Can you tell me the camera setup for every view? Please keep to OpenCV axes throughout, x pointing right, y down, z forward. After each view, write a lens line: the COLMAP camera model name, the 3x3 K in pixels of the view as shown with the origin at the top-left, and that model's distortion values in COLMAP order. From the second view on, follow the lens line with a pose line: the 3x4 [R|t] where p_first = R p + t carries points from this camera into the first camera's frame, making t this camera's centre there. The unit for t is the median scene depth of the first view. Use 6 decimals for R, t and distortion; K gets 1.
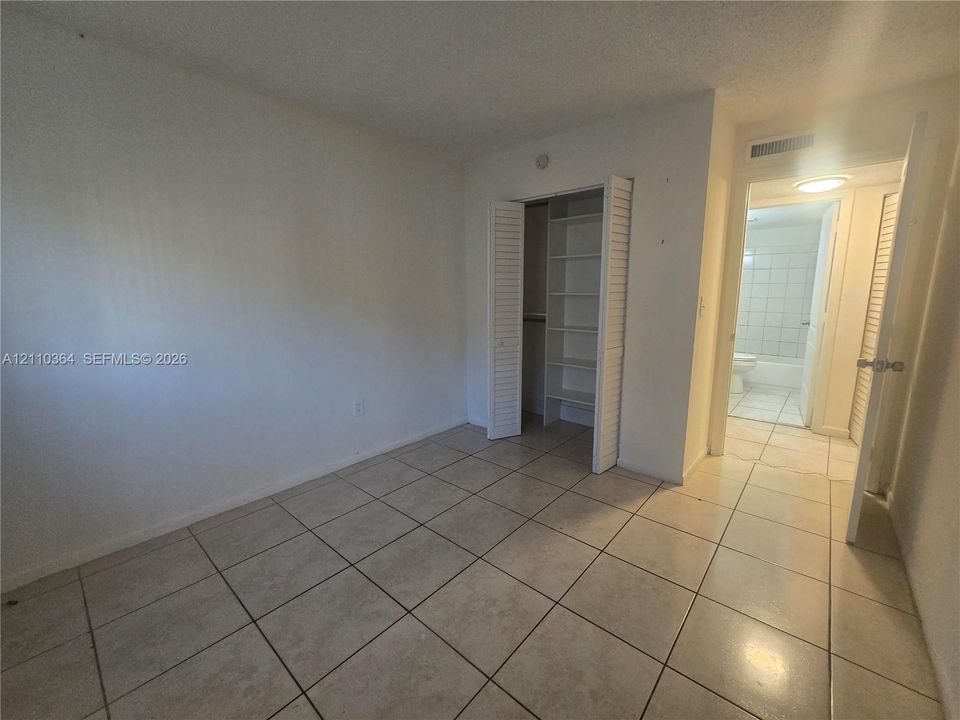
lens RADIAL K [[395.2, 0, 480.0], [0, 395.2, 360.0], [0, 0, 1]] dist [-0.000597, 0.000000]
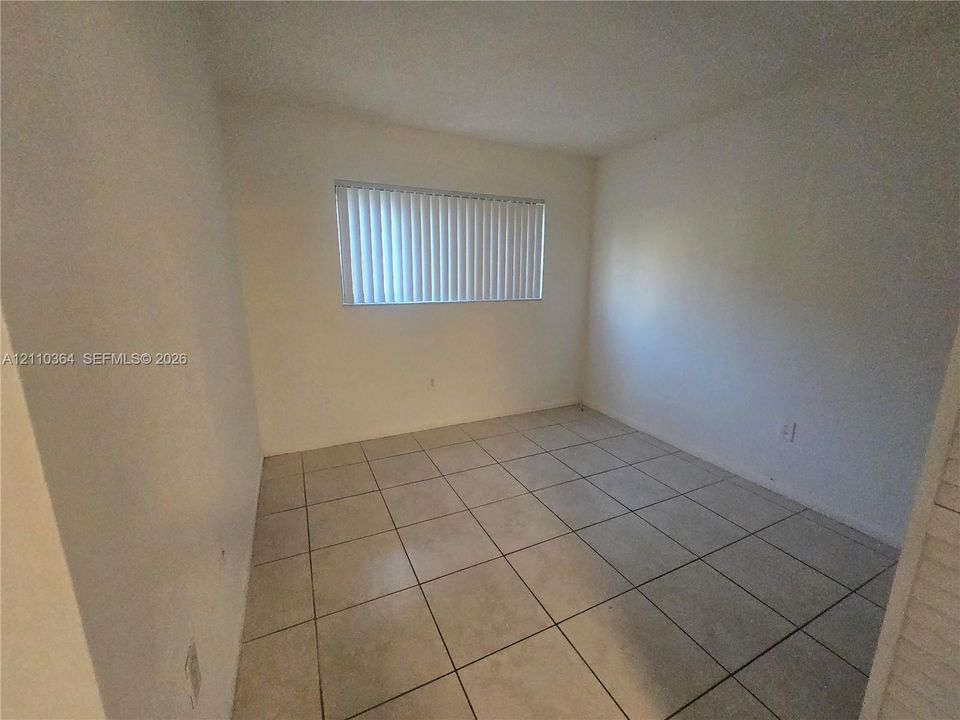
lens RADIAL K [[395.2, 0, 480.0], [0, 395.2, 360.0], [0, 0, 1]] dist [-0.000597, 0.000000]
pose [[-0.394483, 0.204043, -0.895963, 0.870502], [-0.163368, 0.943929, 0.286896, -0.196079], [0.904264, 0.259547, -0.339030, 0.890954]]
